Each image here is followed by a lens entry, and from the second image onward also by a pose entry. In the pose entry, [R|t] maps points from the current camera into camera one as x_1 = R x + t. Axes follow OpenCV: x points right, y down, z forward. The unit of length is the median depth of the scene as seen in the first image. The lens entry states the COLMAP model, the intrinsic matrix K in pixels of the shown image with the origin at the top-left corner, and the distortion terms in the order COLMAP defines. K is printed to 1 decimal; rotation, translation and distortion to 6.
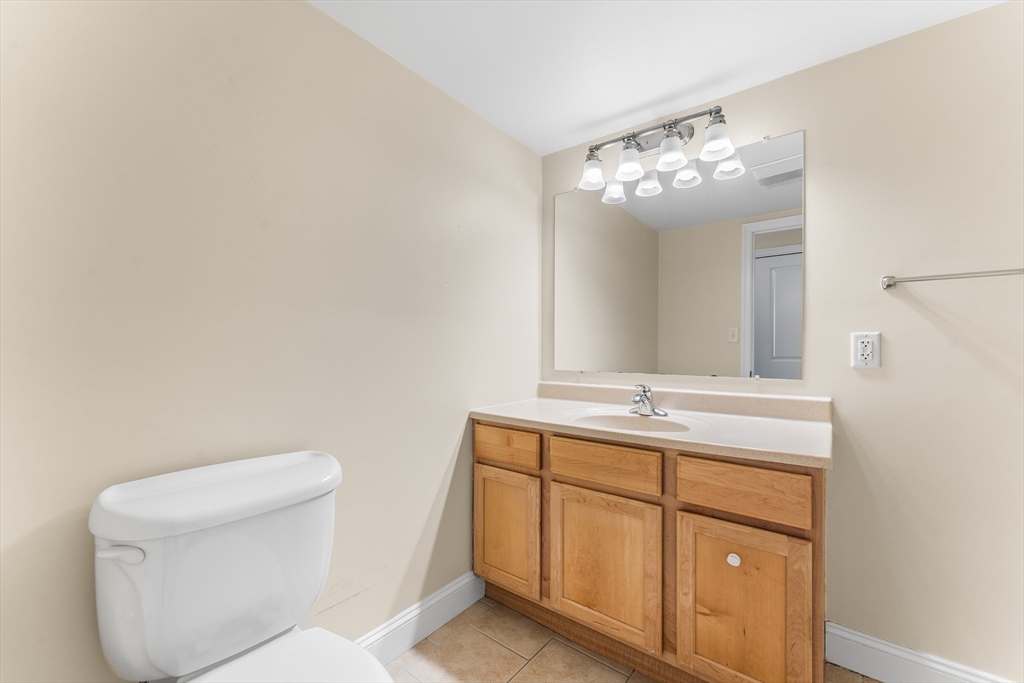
lens RADIAL K [[417.5, 0, 513.5], [0, 417.5, 345.9], [0, 0, 1]] dist [-0.003905, -0.000004]
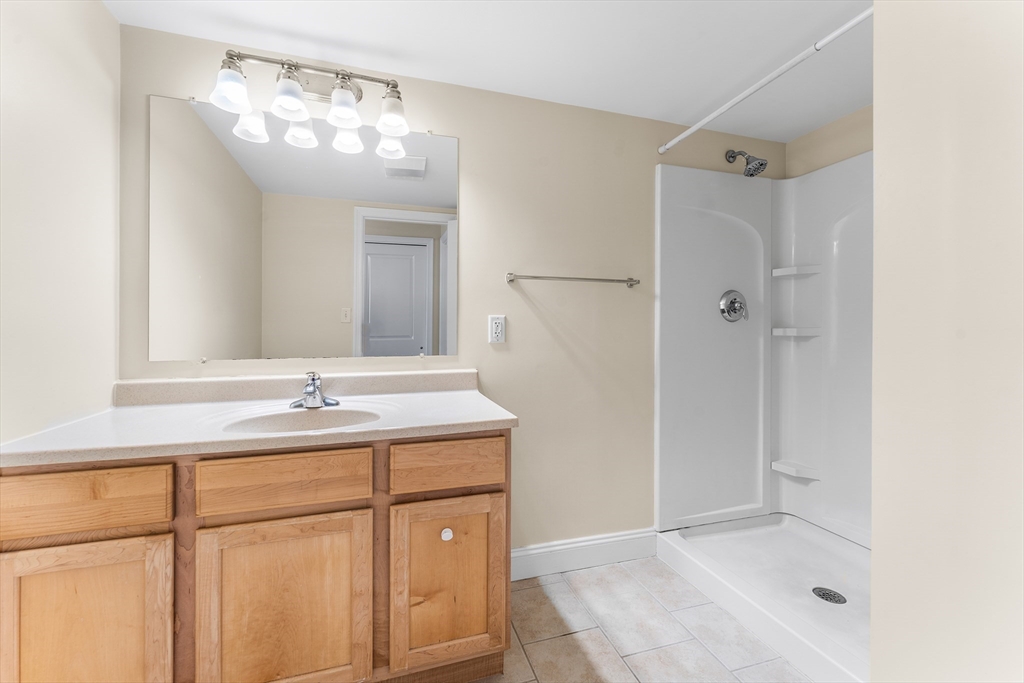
lens RADIAL K [[419.6, 0, 514.0], [0, 419.6, 328.7], [0, 0, 1]] dist [-0.001340, 0.000012]
pose [[0.560131, -0.001680, 0.828402, -0.192172], [-0.003672, 0.999983, 0.004511, 0.002293], [-0.828396, -0.005569, 0.560115, 0.240510]]
